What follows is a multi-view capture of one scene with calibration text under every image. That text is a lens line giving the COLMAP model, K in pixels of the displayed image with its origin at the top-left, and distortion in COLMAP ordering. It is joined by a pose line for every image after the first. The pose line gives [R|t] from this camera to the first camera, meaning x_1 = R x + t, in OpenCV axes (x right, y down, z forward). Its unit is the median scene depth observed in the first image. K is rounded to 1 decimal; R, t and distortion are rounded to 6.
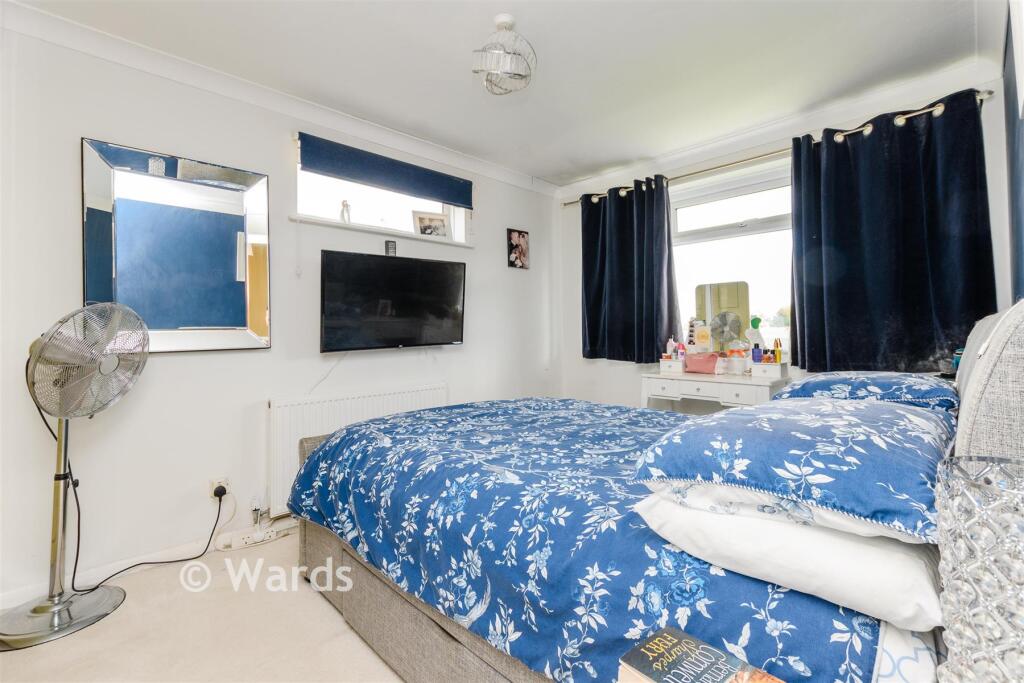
lens RADIAL K [[453.2, 0, 512.0], [0, 453.2, 341.5], [0, 0, 1]] dist [0.002231, 0.000378]
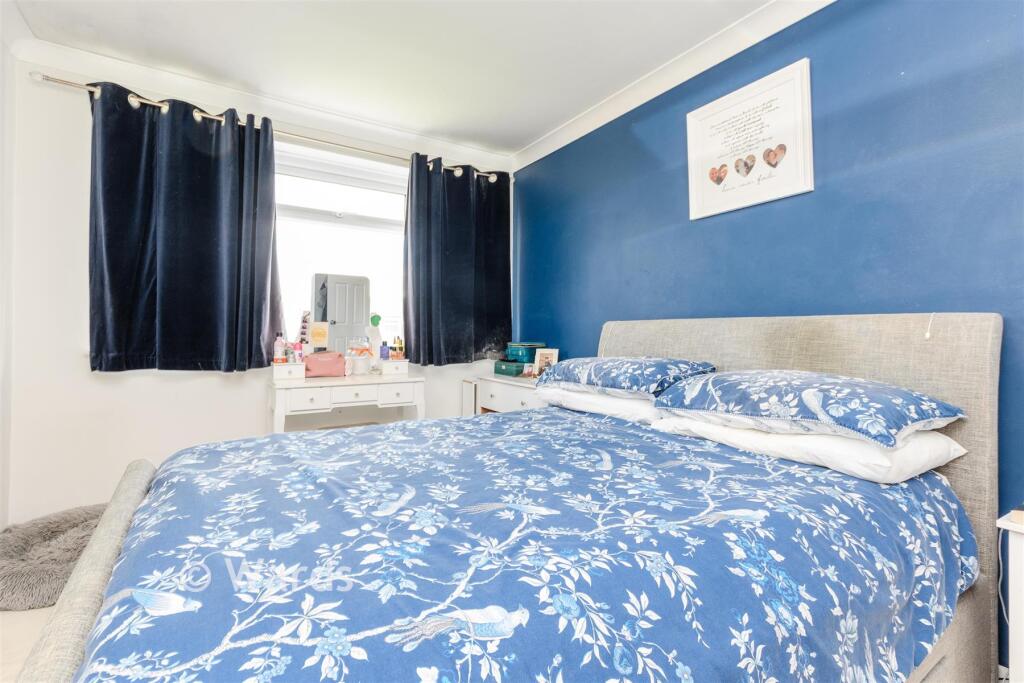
lens RADIAL K [[439.2, 0, 512.0], [0, 439.2, 341.5], [0, 0, 1]] dist [0.002293, -0.000057]
pose [[0.243341, -0.008799, 0.969901, -0.367986], [0.009768, 0.999930, 0.006620, 0.001776], [-0.969892, 0.007863, 0.243410, 0.546837]]
